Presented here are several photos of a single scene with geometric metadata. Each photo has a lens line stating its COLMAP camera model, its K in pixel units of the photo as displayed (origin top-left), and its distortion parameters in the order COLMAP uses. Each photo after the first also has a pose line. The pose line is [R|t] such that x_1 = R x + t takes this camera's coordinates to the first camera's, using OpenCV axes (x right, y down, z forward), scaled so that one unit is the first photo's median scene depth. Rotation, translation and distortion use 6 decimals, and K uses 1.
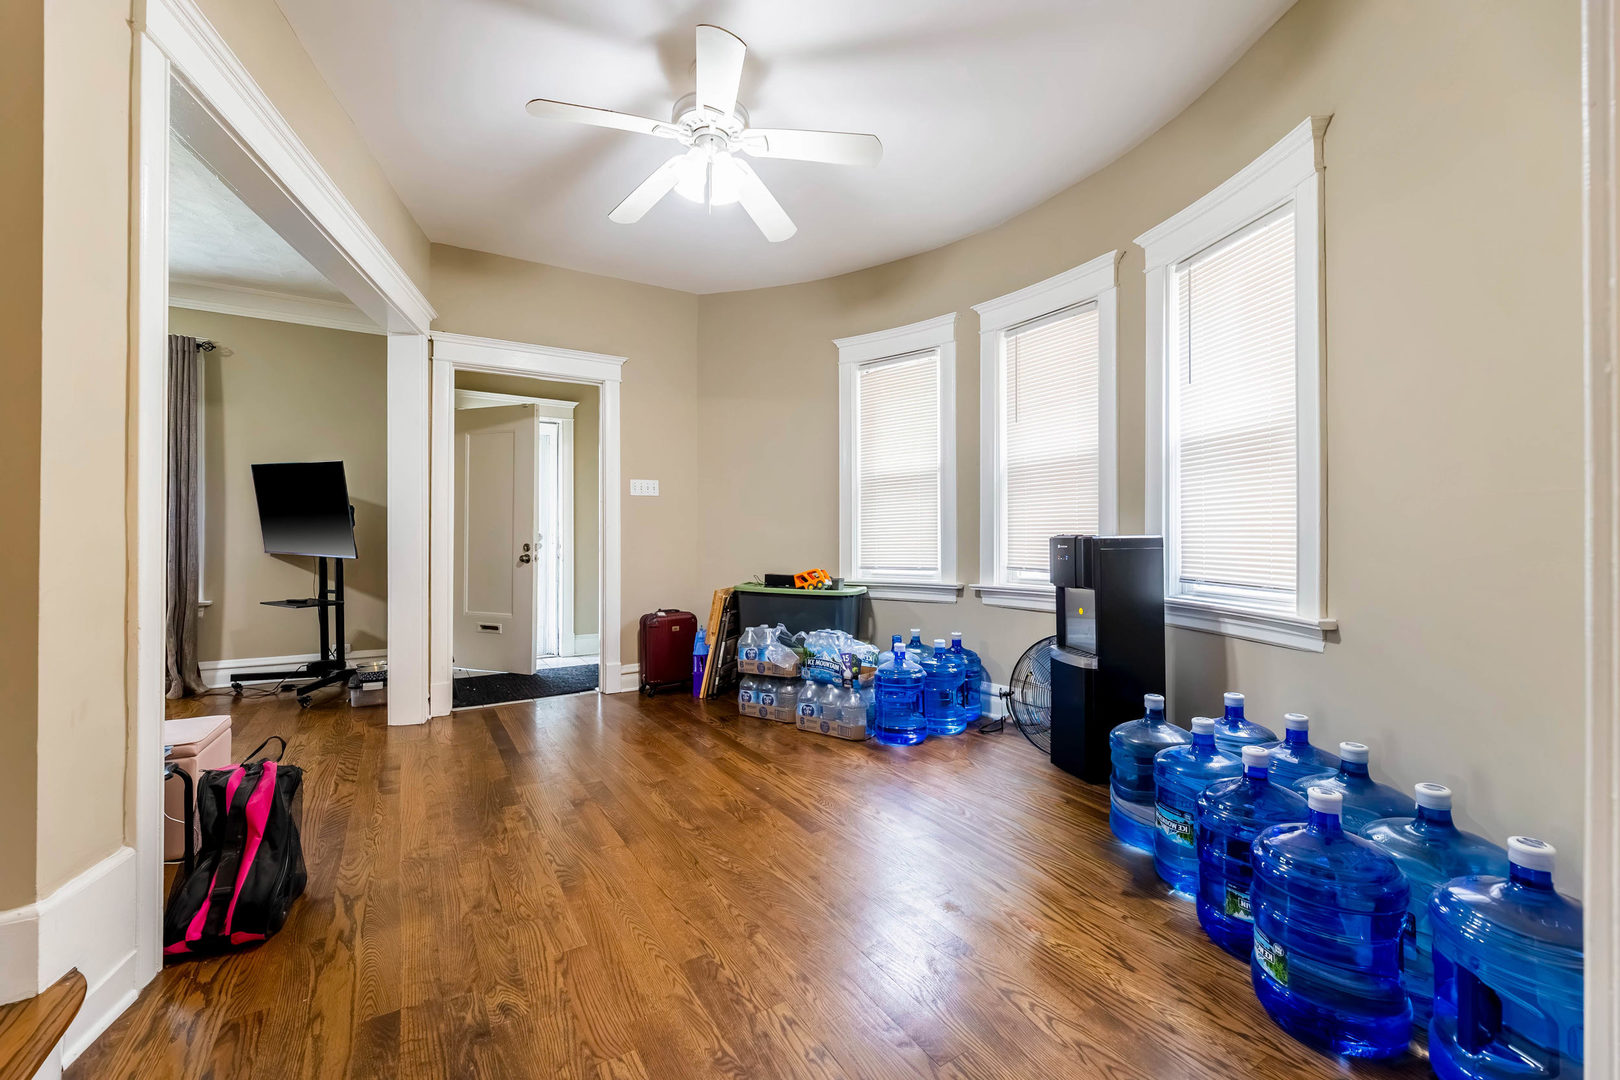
lens RADIAL K [[646.5, 0, 795.3], [0, 646.5, 537.3], [0, 0, 1]] dist [0.001098, -0.000078]
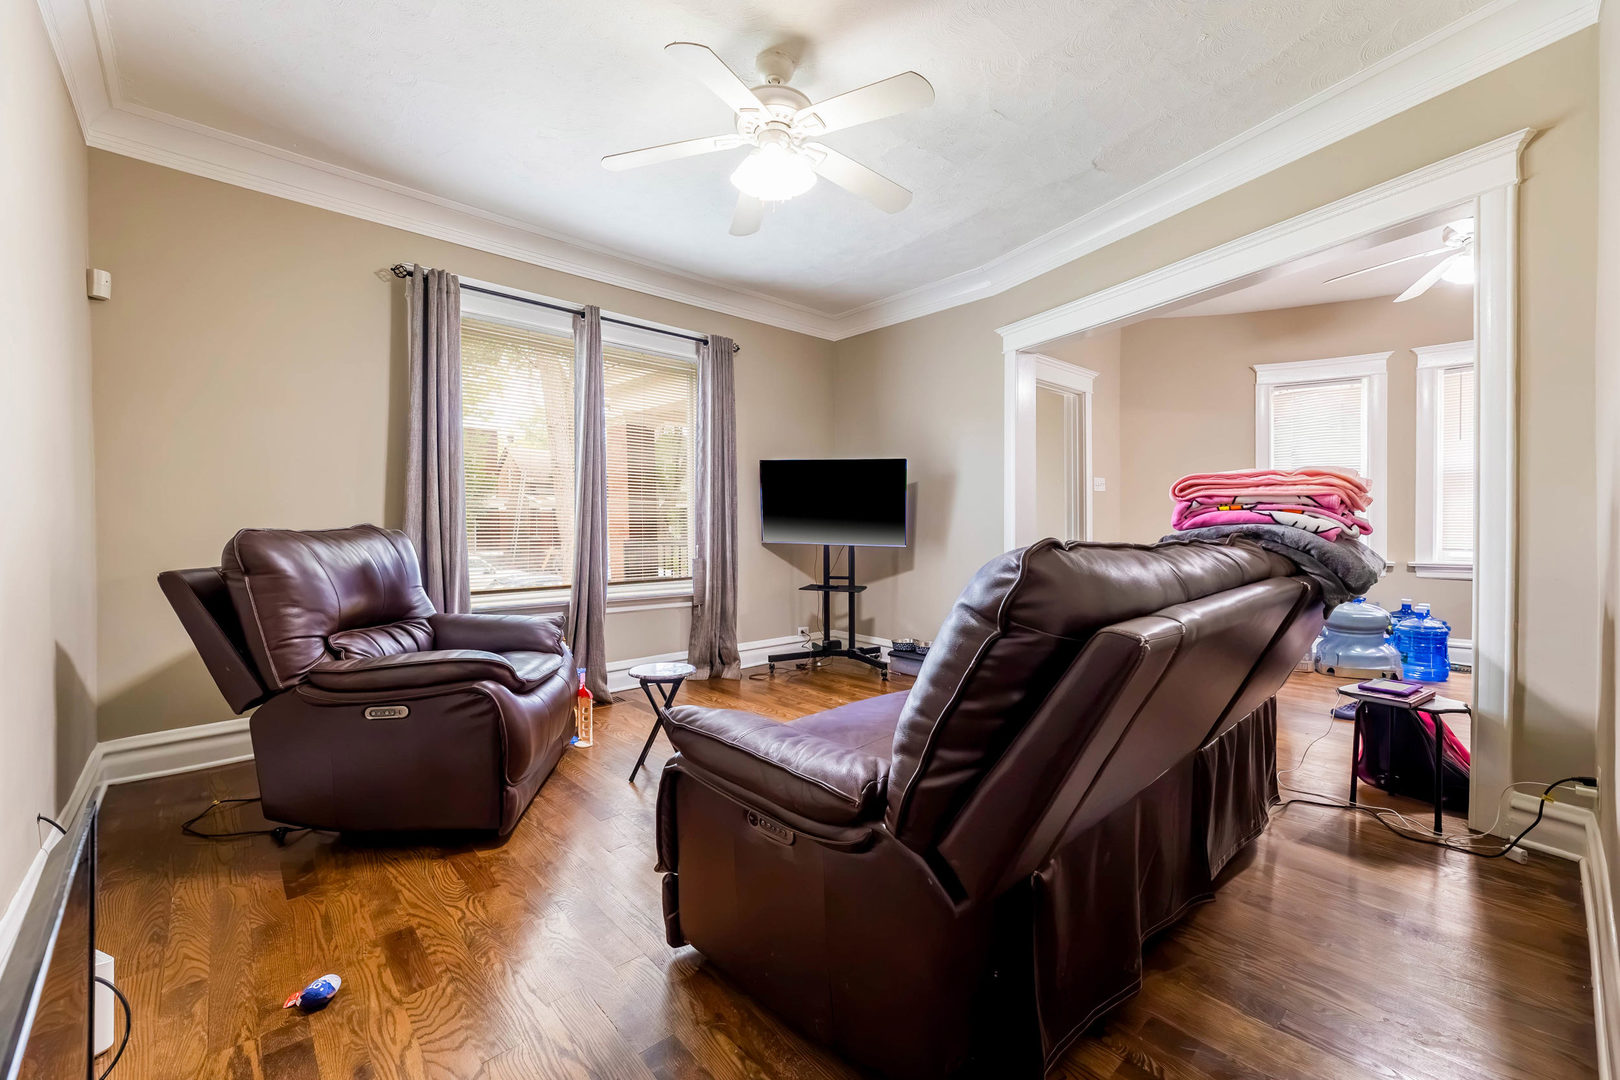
lens RADIAL K [[646.5, 0, 795.3], [0, 646.5, 537.3], [0, 0, 1]] dist [0.001098, -0.000078]
pose [[0.984008, -0.004855, 0.178058, -1.086440], [0.002557, 0.999911, 0.013132, 0.002417], [-0.178106, -0.012466, 0.983932, -0.062117]]
